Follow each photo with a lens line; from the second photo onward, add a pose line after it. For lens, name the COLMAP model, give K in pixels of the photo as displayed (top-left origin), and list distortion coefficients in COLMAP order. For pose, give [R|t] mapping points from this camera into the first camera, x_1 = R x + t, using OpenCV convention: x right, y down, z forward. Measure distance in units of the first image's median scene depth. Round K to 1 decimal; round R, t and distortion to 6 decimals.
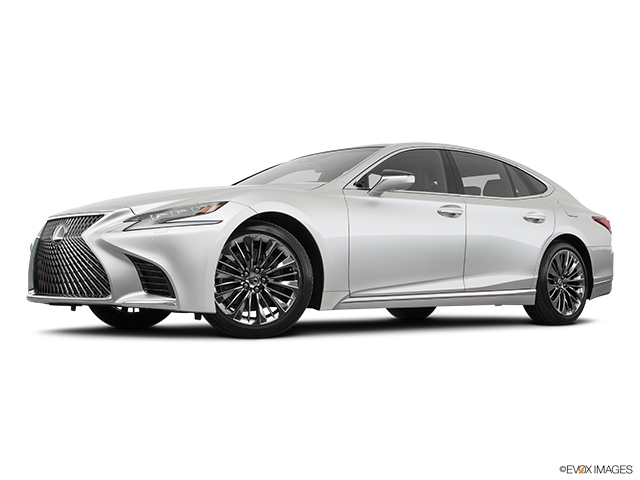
lens RADIAL K [[722.4, 0, 320.0], [0, 722.4, 240.0], [0, 0, 1]] dist [-0.003819, -0.005343]
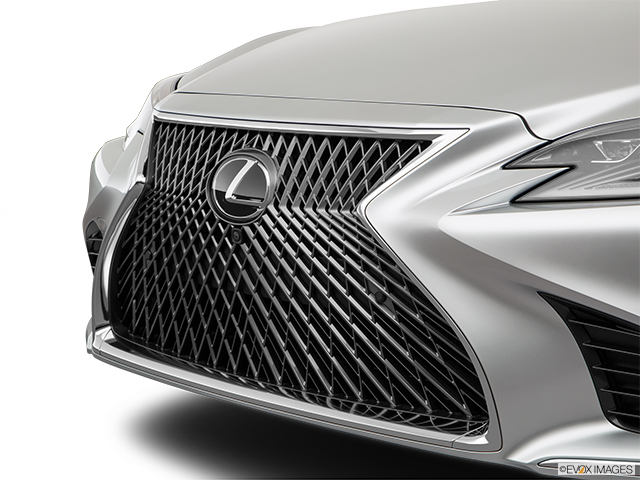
lens RADIAL K [[1446.8, 0, 320.0], [0, 1446.8, 240.0], [0, 0, 1]] dist [0.280015, 0.190353]
pose [[0.999267, -0.002973, -0.038160, -0.307721], [0.009855, 0.983352, 0.181442, -0.097258], [0.036986, -0.181685, 0.982661, 0.403201]]
